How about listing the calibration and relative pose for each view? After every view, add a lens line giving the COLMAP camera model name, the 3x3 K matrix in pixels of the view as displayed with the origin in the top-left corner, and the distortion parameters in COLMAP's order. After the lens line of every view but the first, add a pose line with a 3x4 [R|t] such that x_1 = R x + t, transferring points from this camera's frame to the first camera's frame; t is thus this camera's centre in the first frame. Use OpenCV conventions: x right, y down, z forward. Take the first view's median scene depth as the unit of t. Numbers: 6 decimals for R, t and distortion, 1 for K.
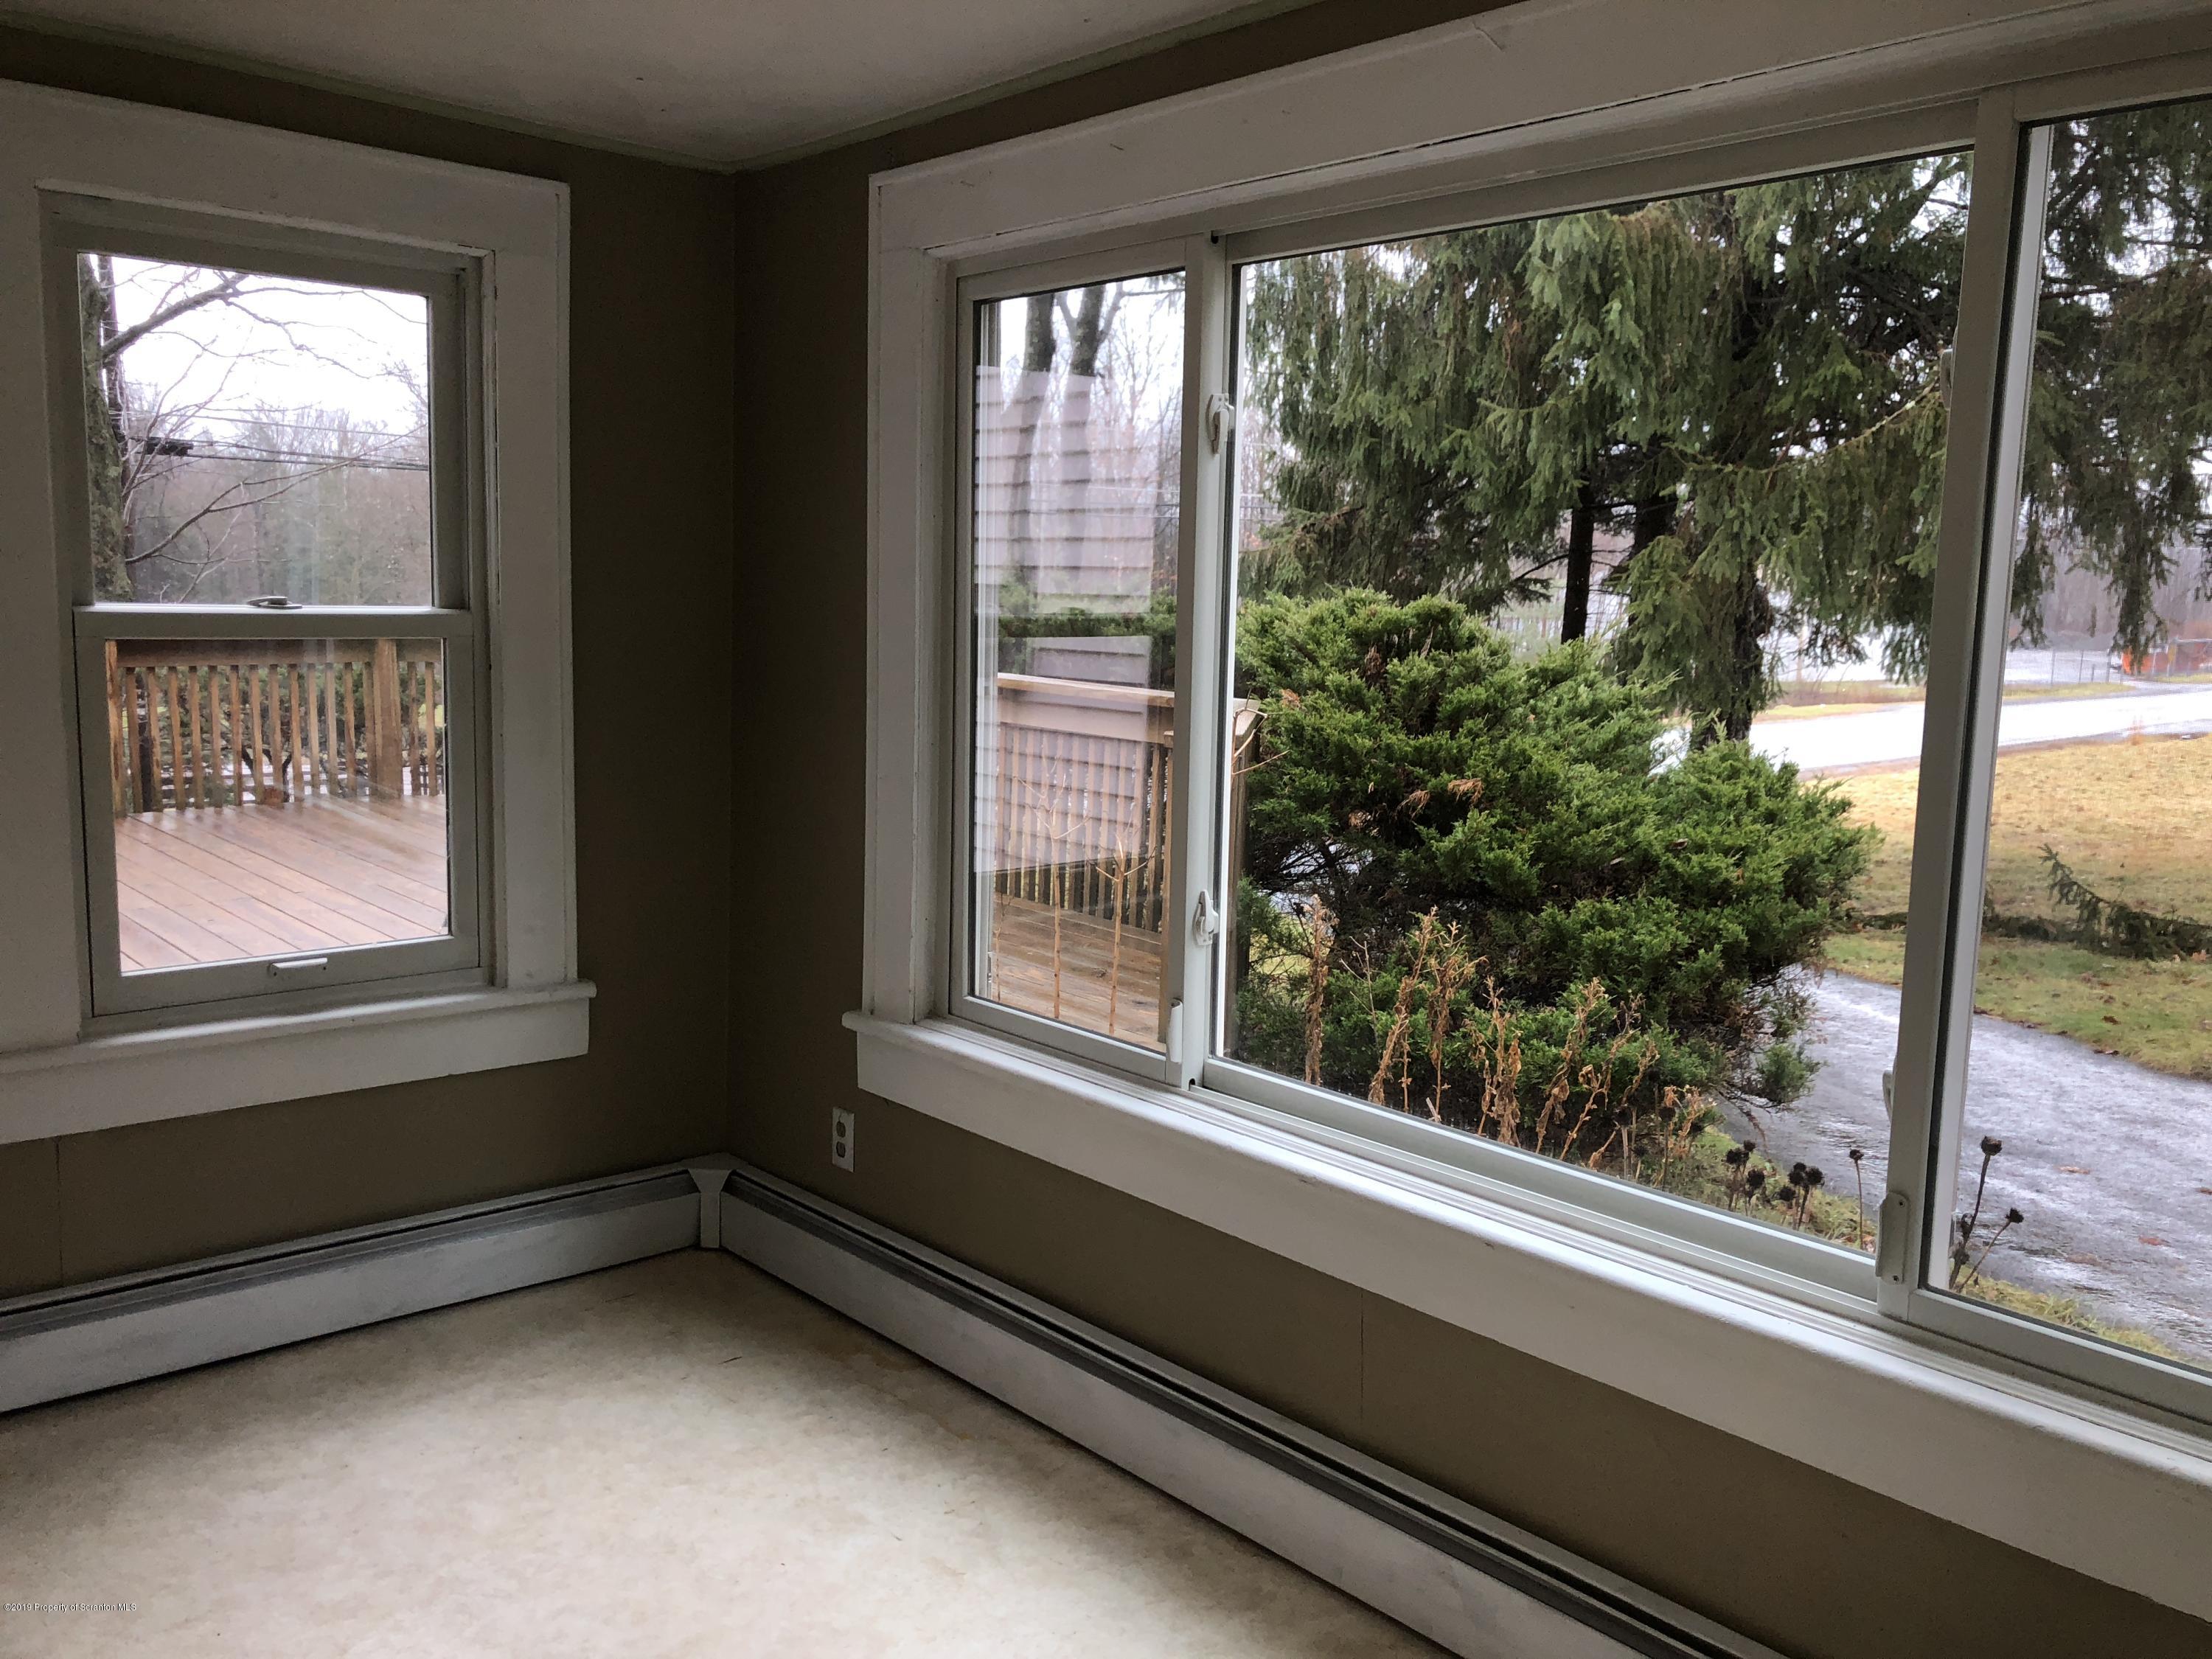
lens RADIAL K [[1819.0, 0, 1115.1], [0, 1819.0, 823.5], [0, 0, 1]] dist [0.047505, -0.037735]
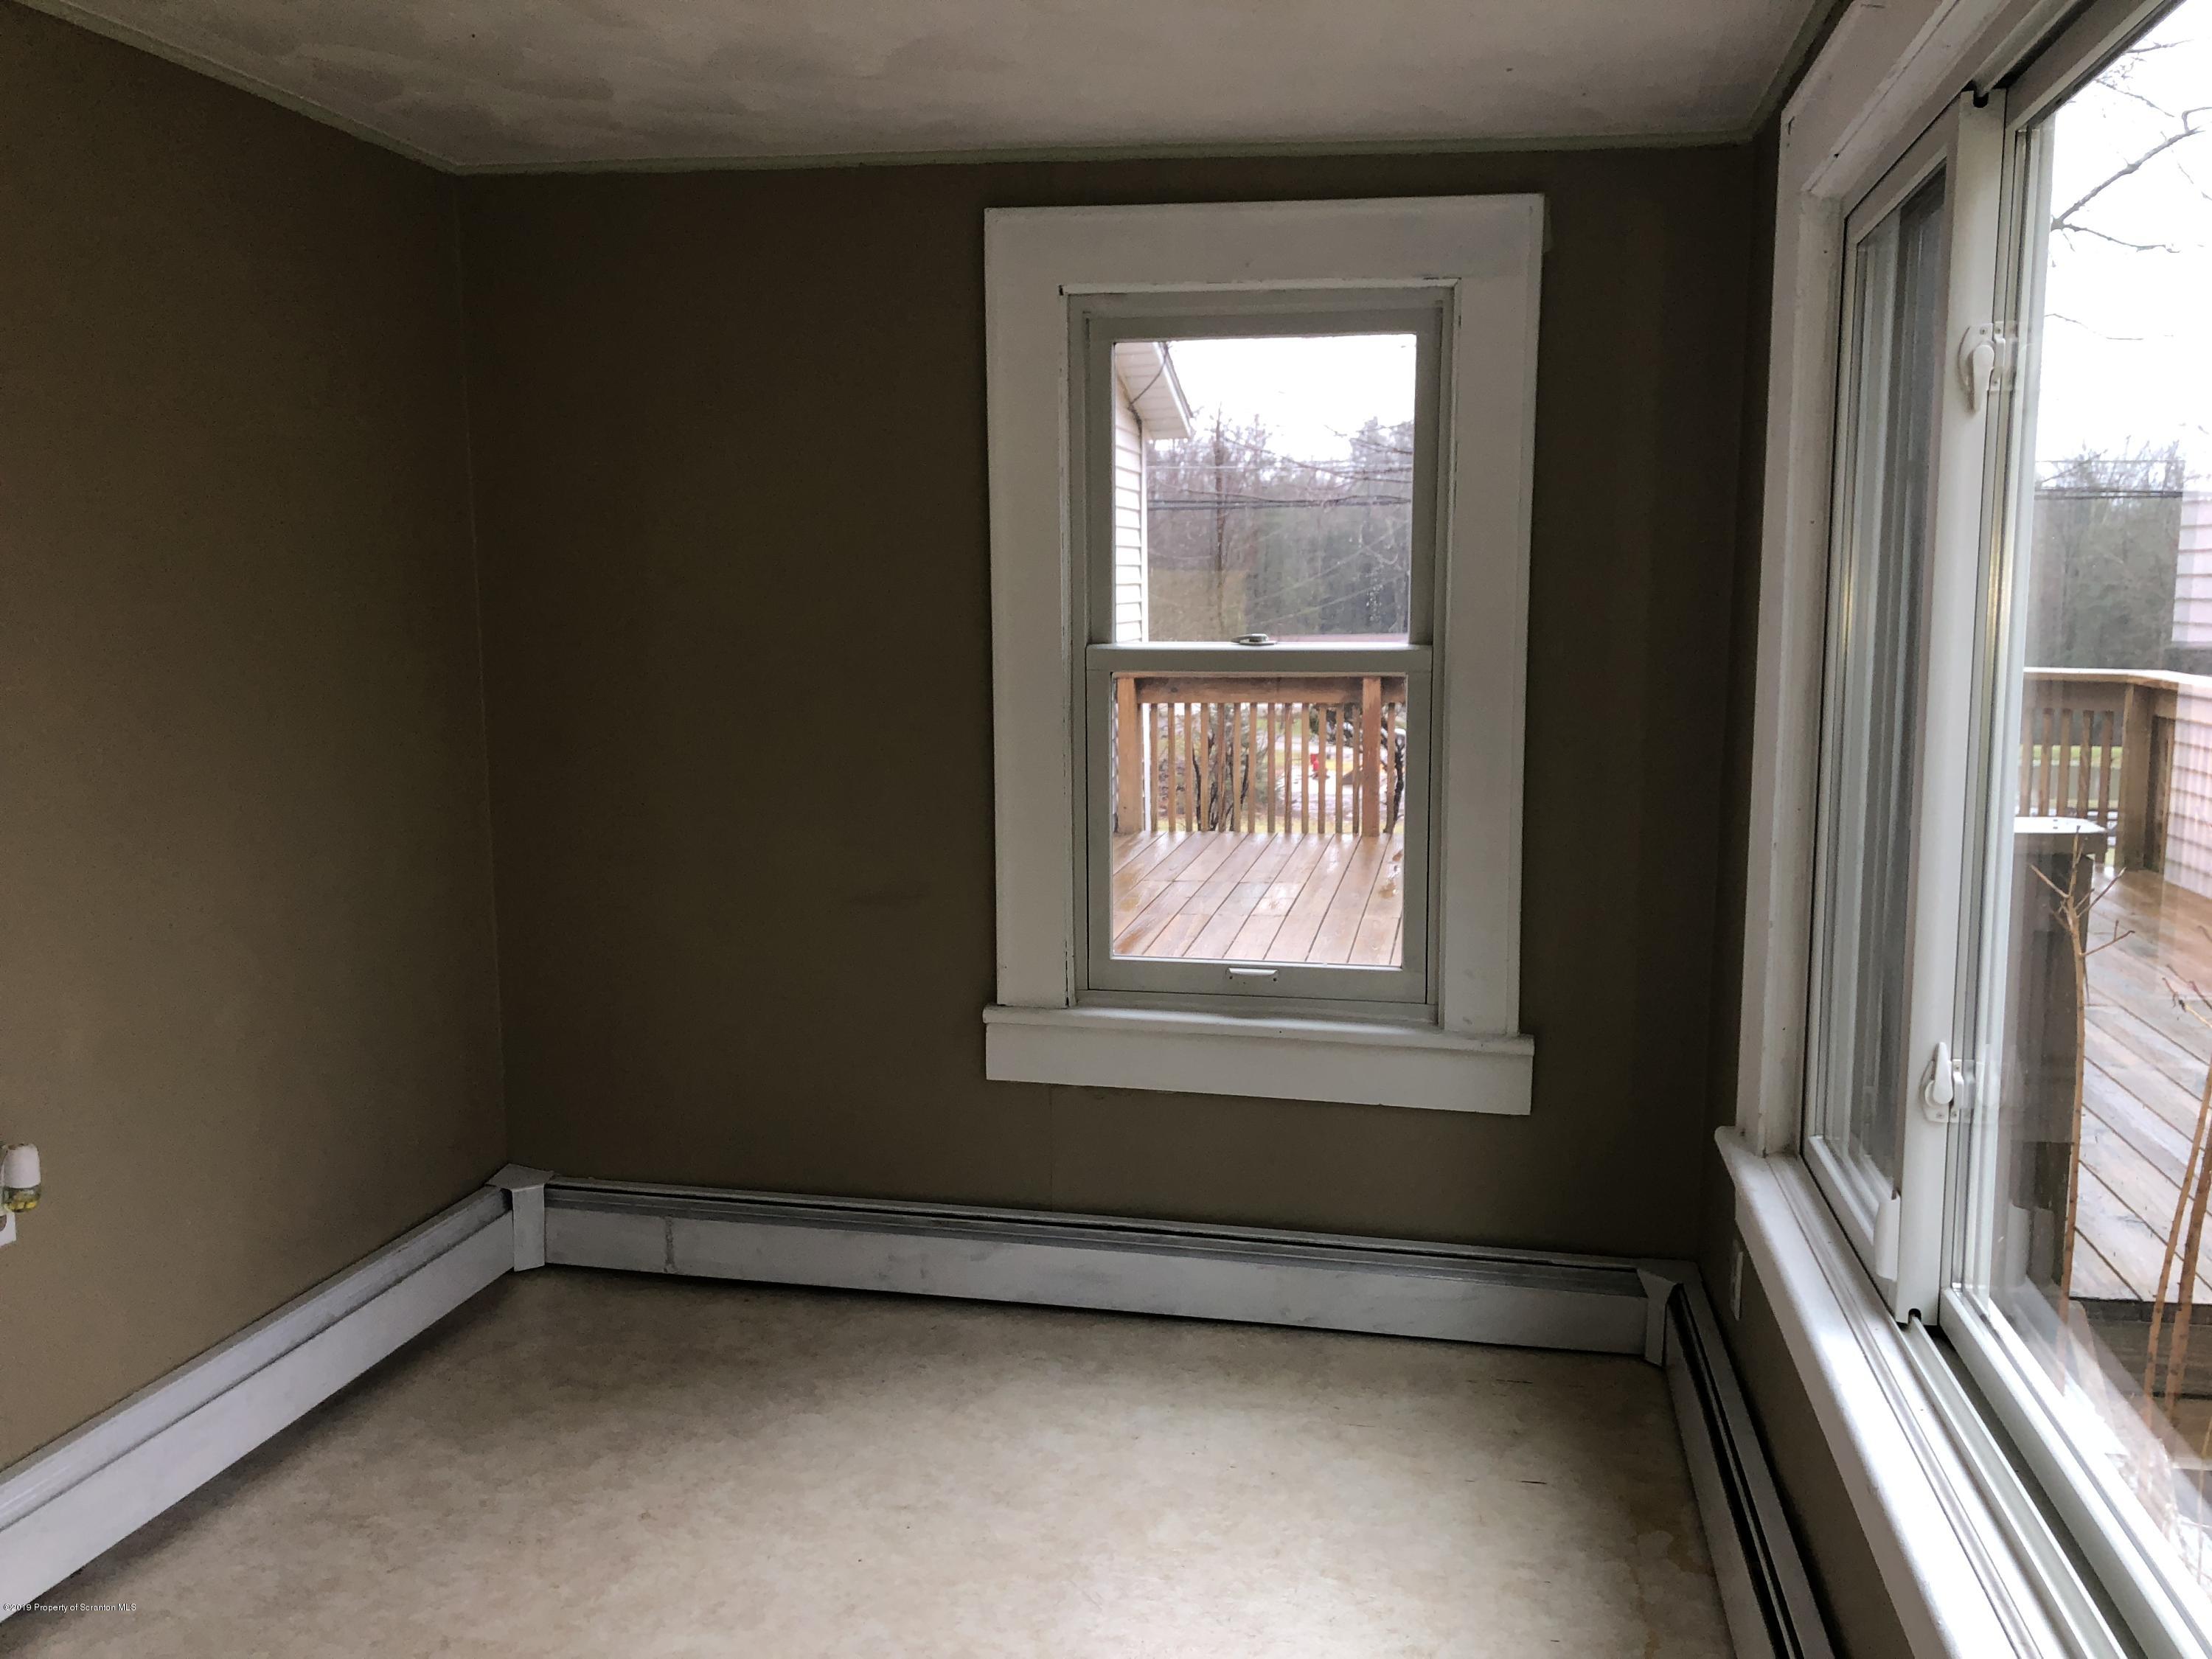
lens RADIAL K [[1819.0, 0, 1129.4], [0, 1819.0, 828.2], [0, 0, 1]] dist [0.047505, -0.037735]
pose [[0.616836, 0.078394, -0.783178, 0.331894], [-0.093245, 0.995299, 0.026186, -0.028491], [0.781549, 0.056875, 0.621246, 0.265472]]
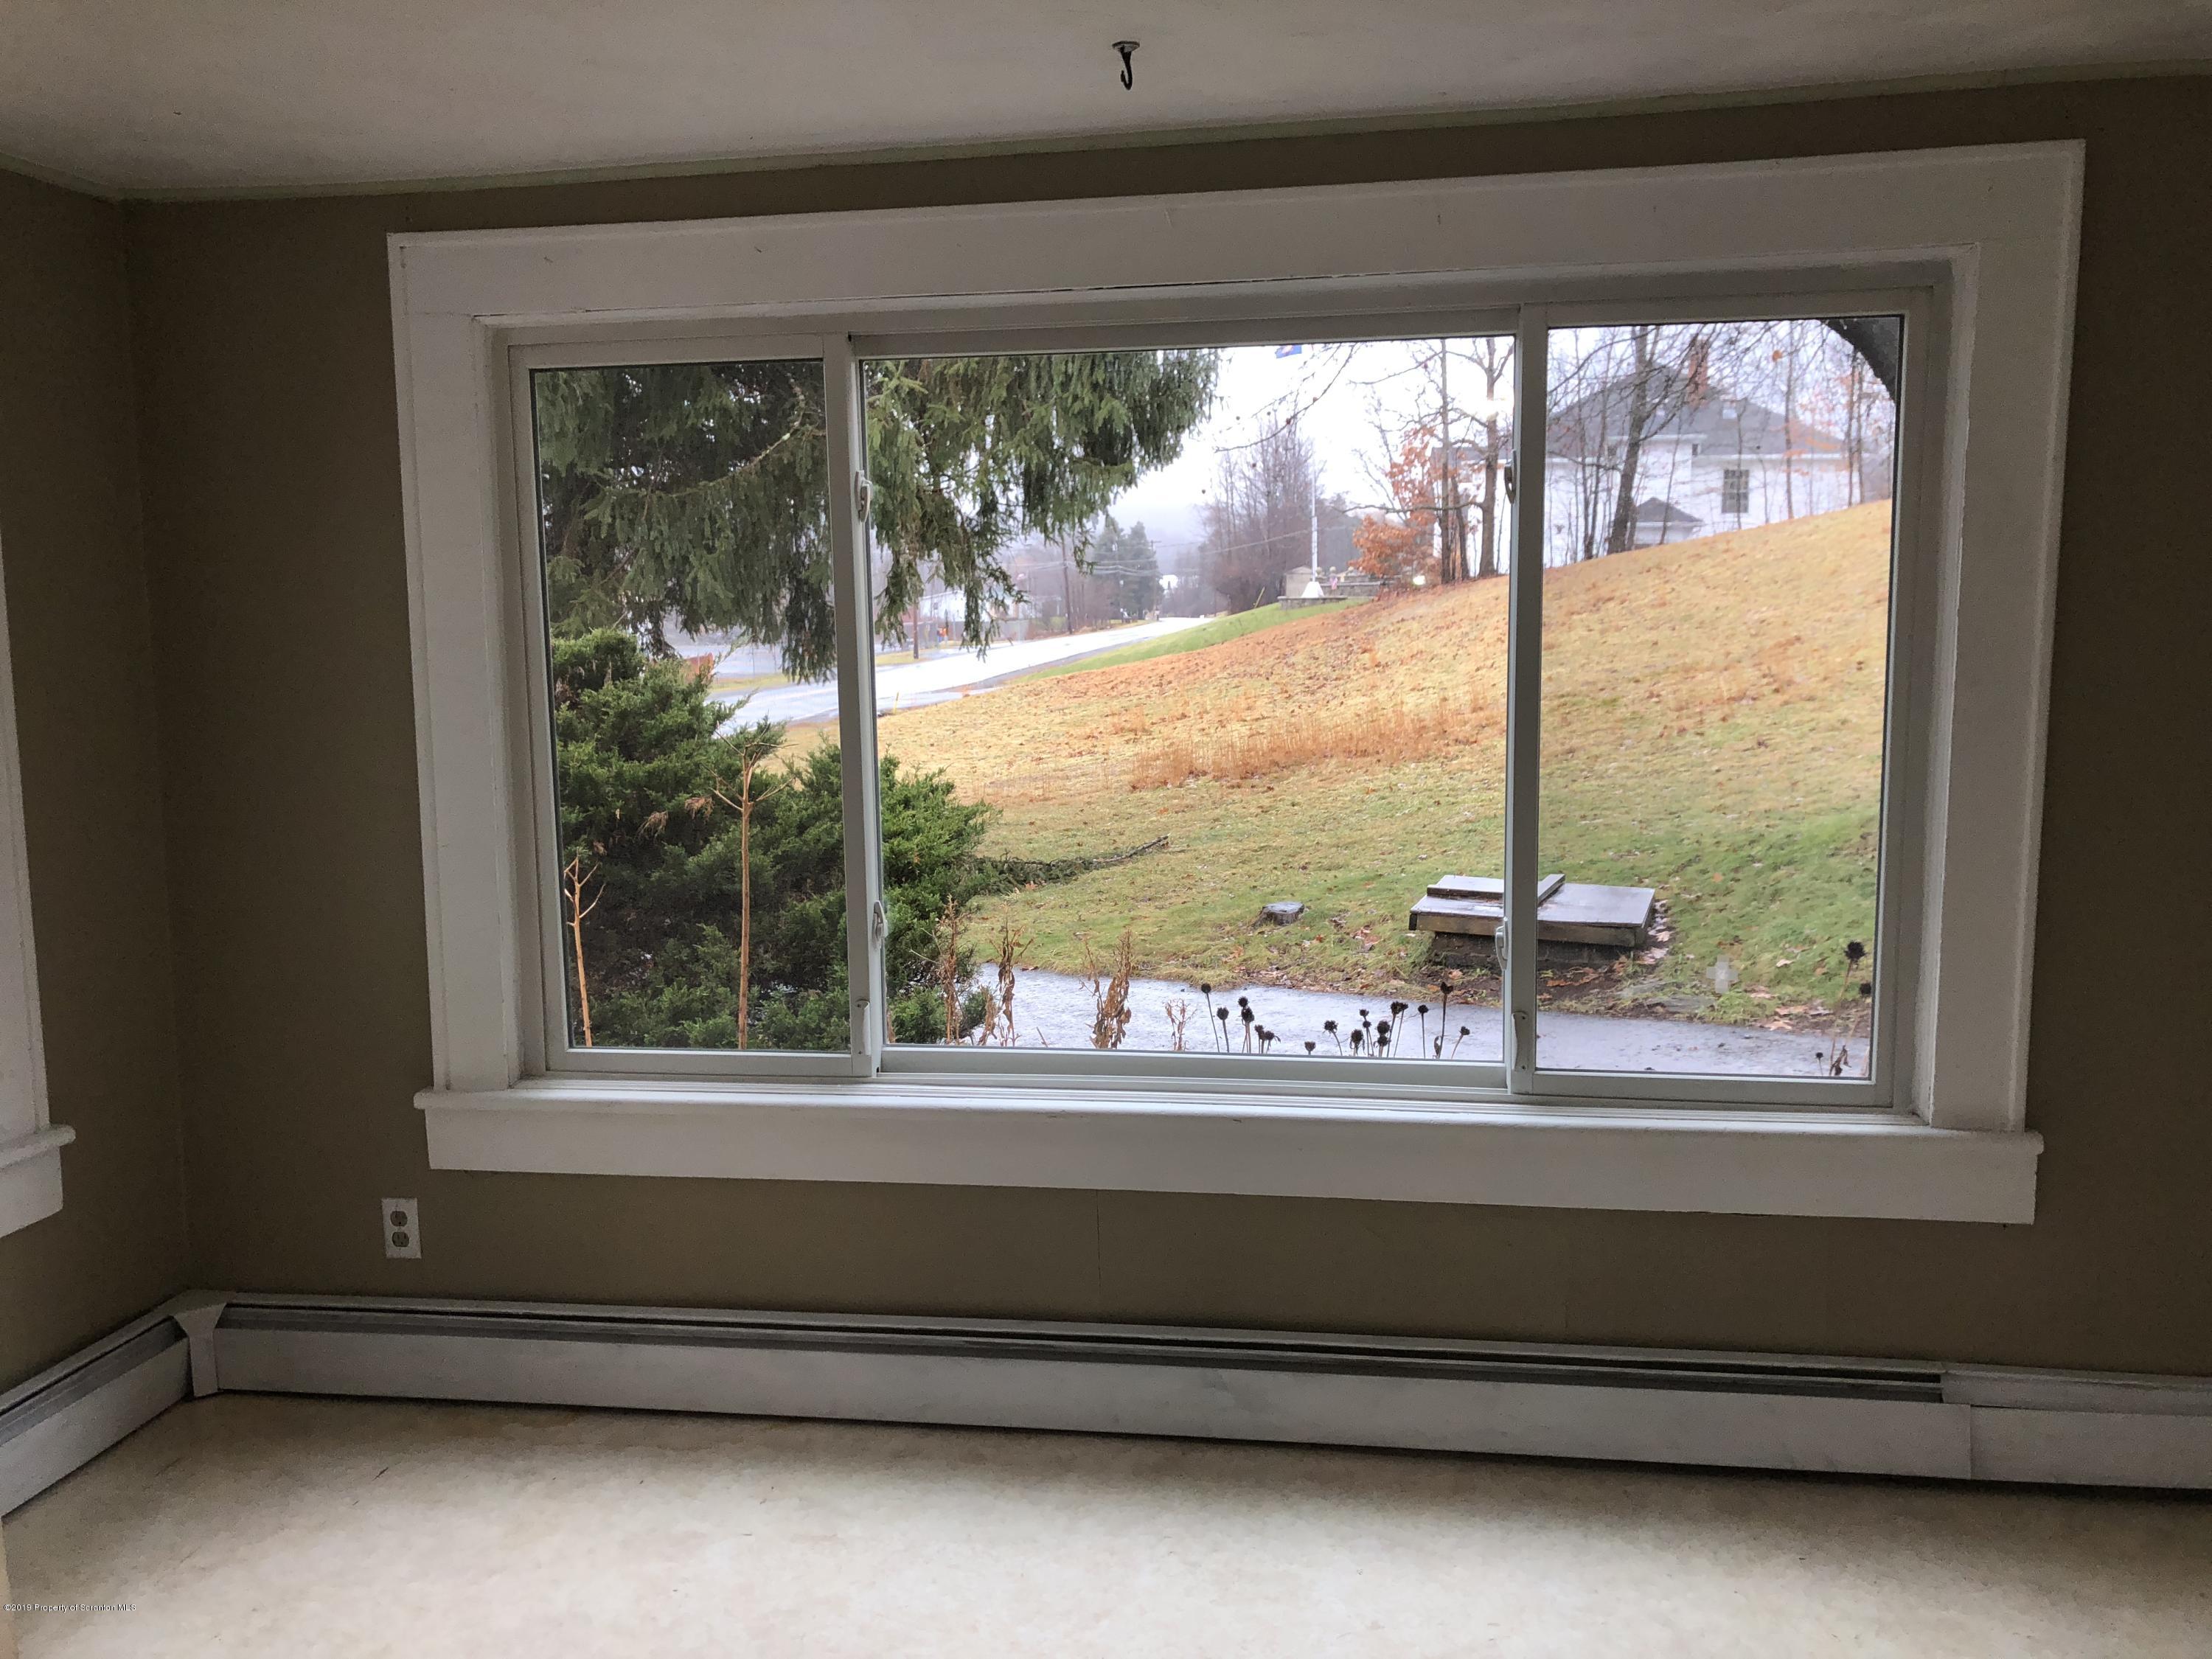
lens RADIAL K [[1819.0, 0, 1108.3], [0, 1819.0, 833.8], [0, 0, 1]] dist [0.047505, -0.037735]
pose [[0.779613, -0.118798, 0.614890, -0.448448], [0.118202, 0.992109, 0.041811, -0.030196], [-0.615005, 0.040085, 0.787503, 0.004302]]
